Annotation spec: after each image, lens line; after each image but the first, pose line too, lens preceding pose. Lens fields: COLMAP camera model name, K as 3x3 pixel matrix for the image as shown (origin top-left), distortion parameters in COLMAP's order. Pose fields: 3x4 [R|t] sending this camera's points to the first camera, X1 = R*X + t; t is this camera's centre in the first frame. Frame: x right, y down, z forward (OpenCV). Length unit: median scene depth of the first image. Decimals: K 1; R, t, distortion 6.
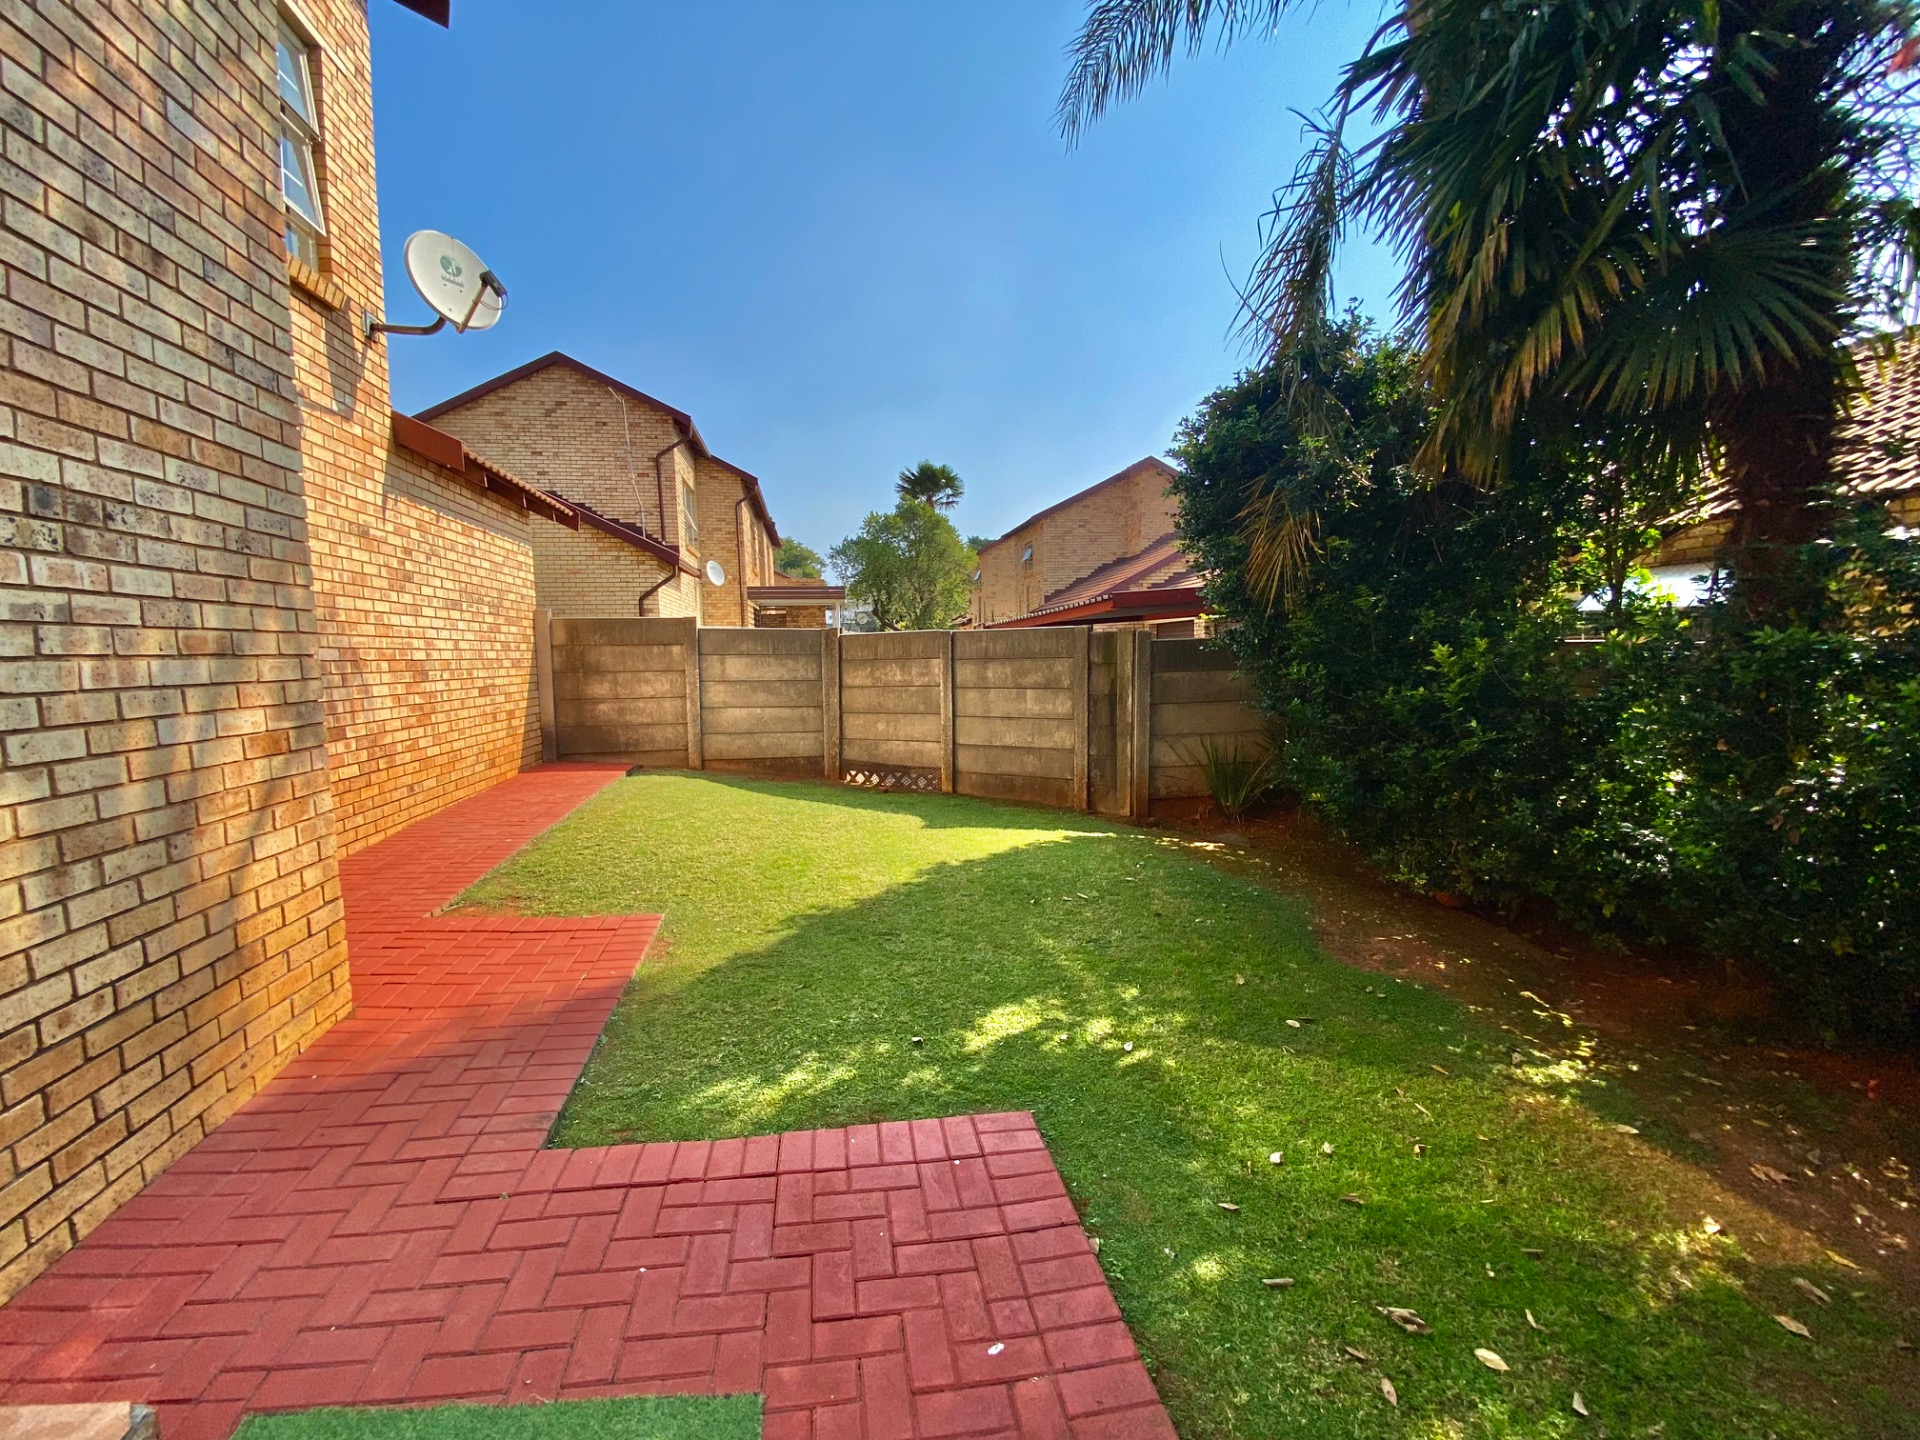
lens RADIAL K [[774.2, 0, 945.4], [0, 774.2, 719.2], [0, 0, 1]] dist [0.021960, -0.022203]
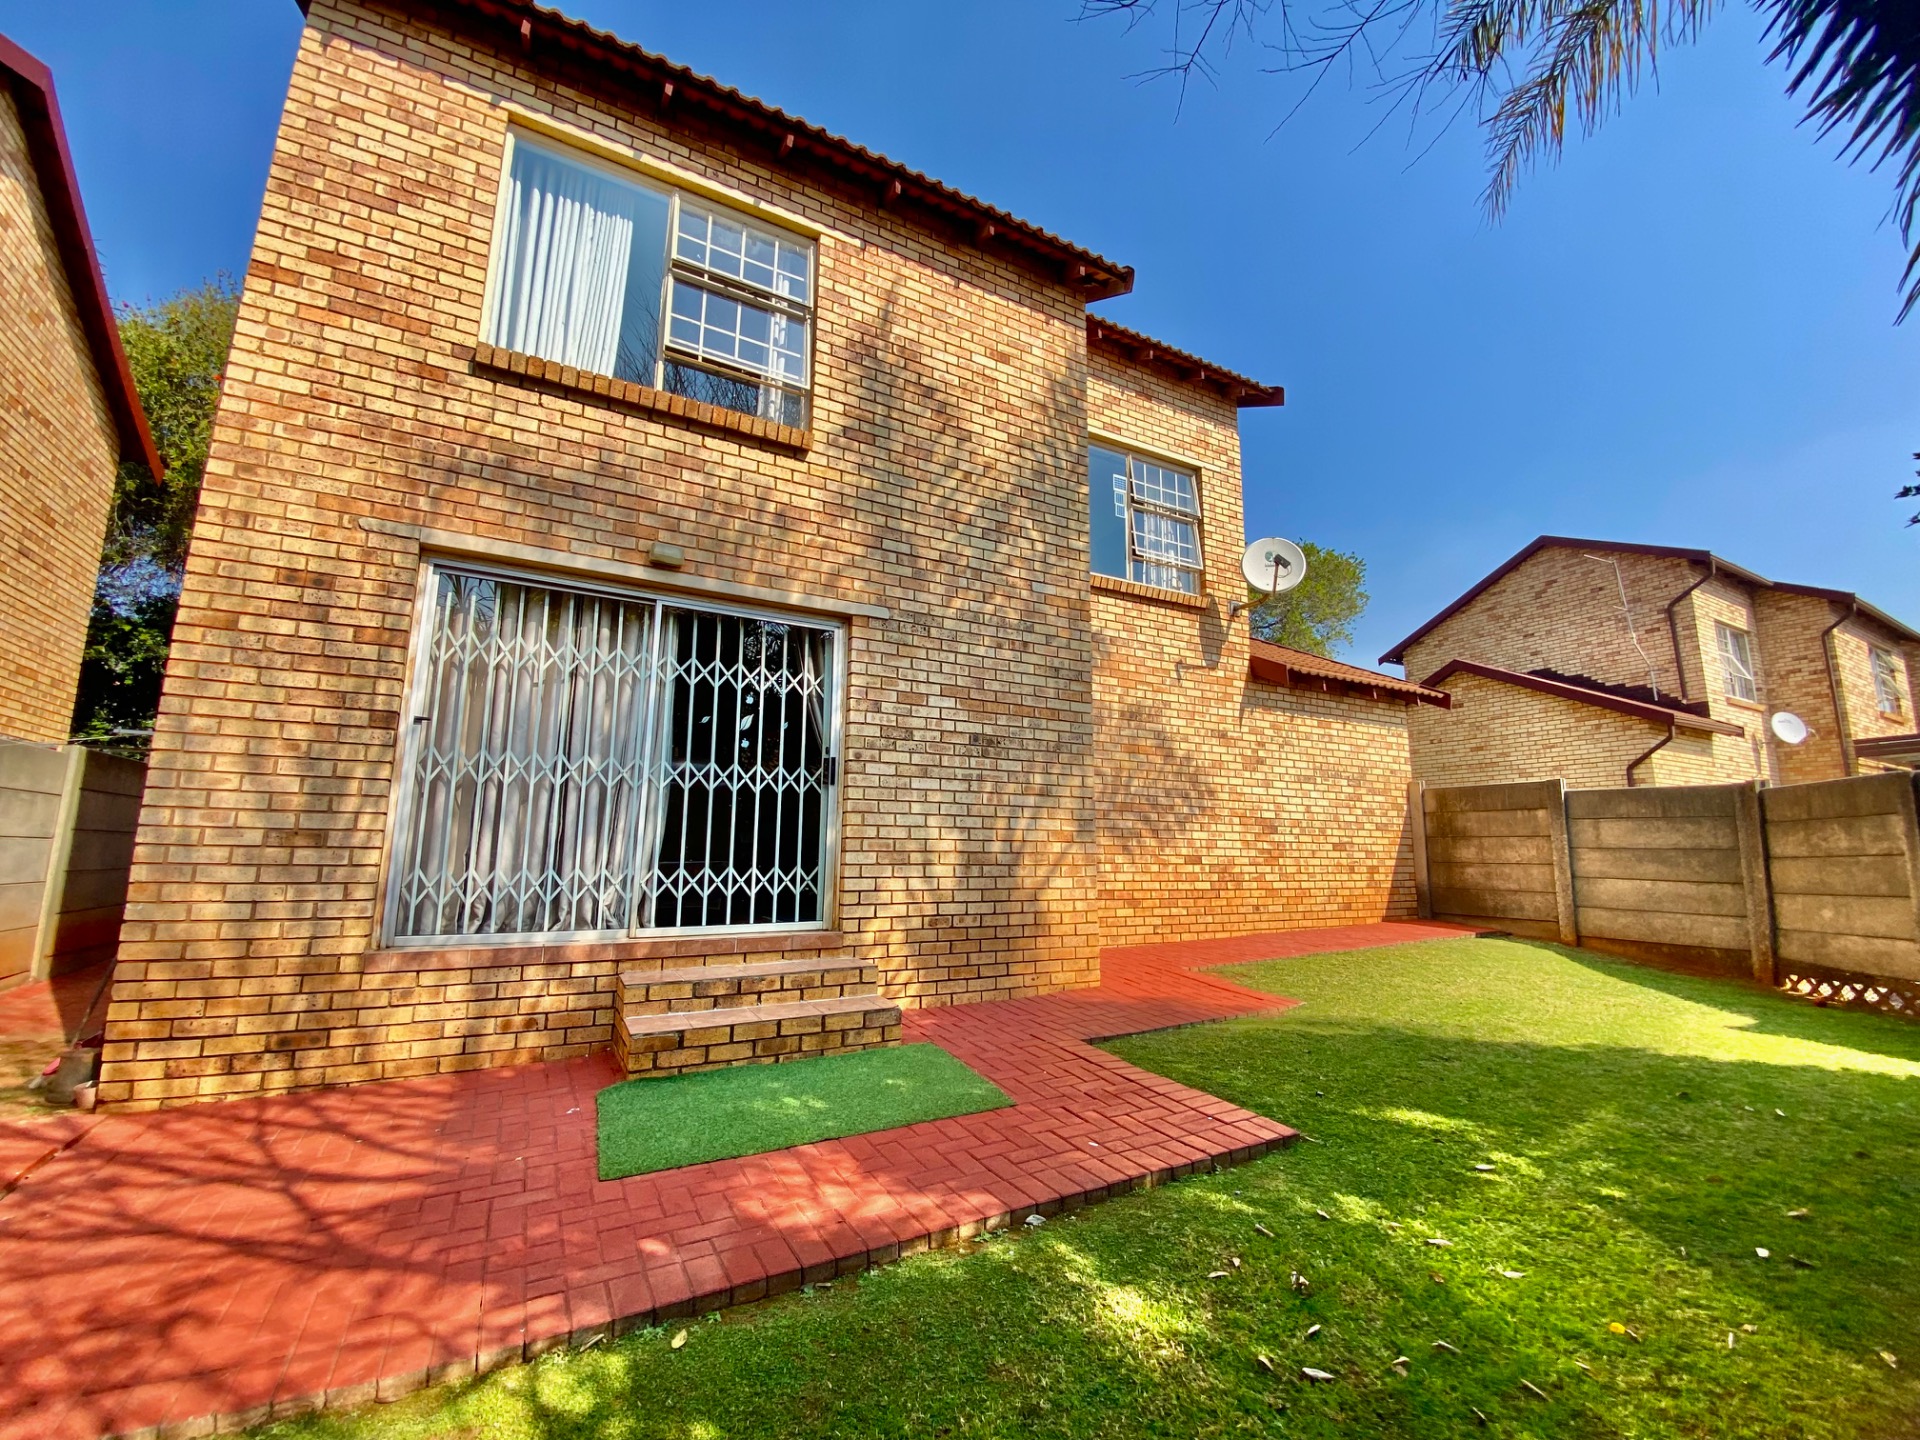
lens RADIAL K [[774.2, 0, 945.4], [0, 774.2, 719.2], [0, 0, 1]] dist [0.021960, -0.022203]
pose [[0.308724, -0.136255, -0.941342, 0.536419], [-0.100217, 0.979518, -0.174648, 0.057725], [0.945857, 0.148257, 0.288746, 0.001737]]
